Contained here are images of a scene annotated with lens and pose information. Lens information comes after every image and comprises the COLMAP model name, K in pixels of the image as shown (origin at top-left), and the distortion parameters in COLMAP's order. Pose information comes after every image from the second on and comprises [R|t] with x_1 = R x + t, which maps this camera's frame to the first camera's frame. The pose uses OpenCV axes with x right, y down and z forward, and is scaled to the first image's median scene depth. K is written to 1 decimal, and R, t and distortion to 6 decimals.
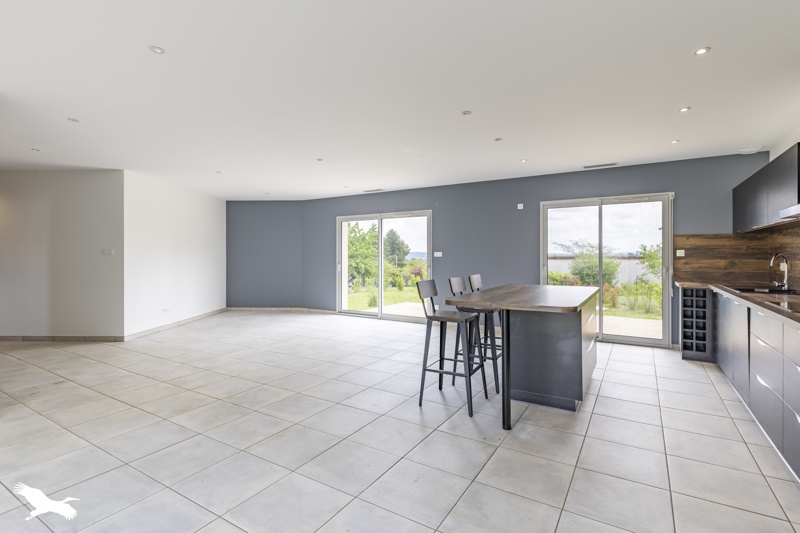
lens RADIAL K [[396.2, 0, 400.4], [0, 396.2, 260.0], [0, 0, 1]] dist [-0.001107, -0.002599]
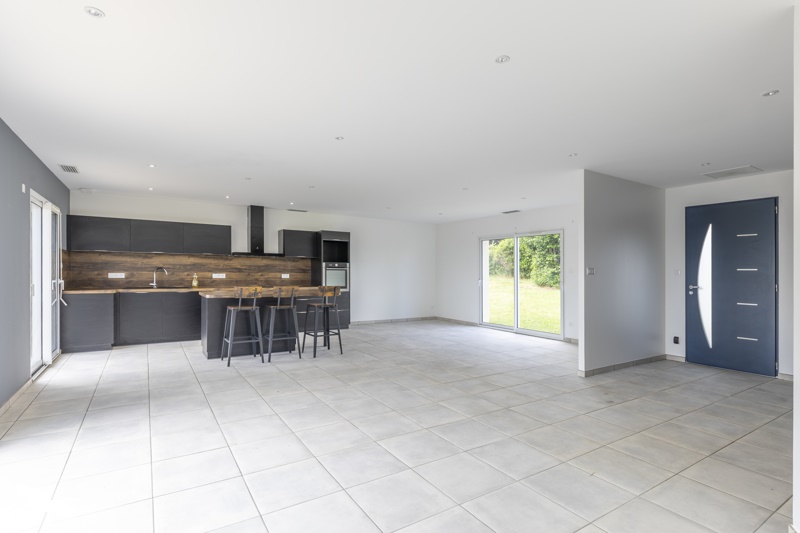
lens RADIAL K [[396.2, 0, 396.2], [0, 396.2, 268.1], [0, 0, 1]] dist [-0.001107, -0.002599]
pose [[-0.898556, -0.005949, 0.438818, -0.718048], [-0.005768, 0.999982, 0.001744, -0.021222], [-0.438821, -0.000964, -0.898574, 1.875231]]
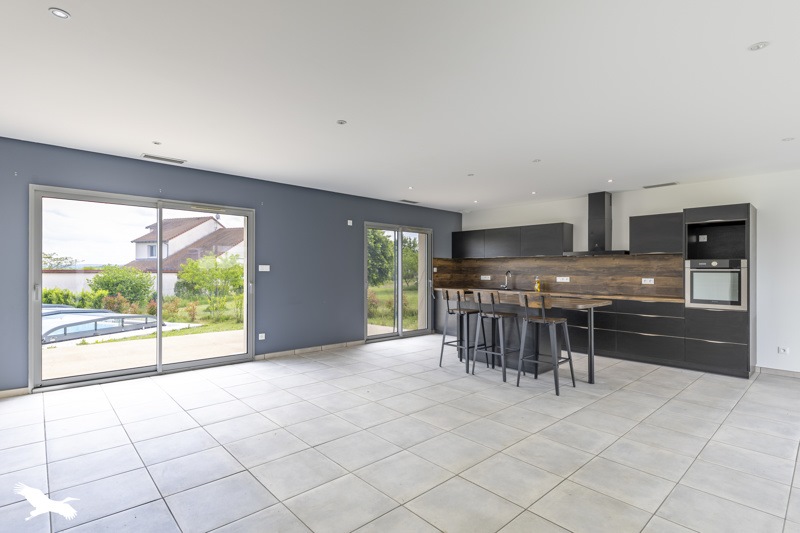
lens RADIAL K [[396.2, 0, 402.3], [0, 396.2, 271.4], [0, 0, 1]] dist [-0.001107, -0.002599]
pose [[0.269065, 0.002070, 0.963120, -0.935233], [0.002185, 0.999994, -0.002760, -0.008679], [-0.963120, 0.002847, 0.269059, 0.846303]]
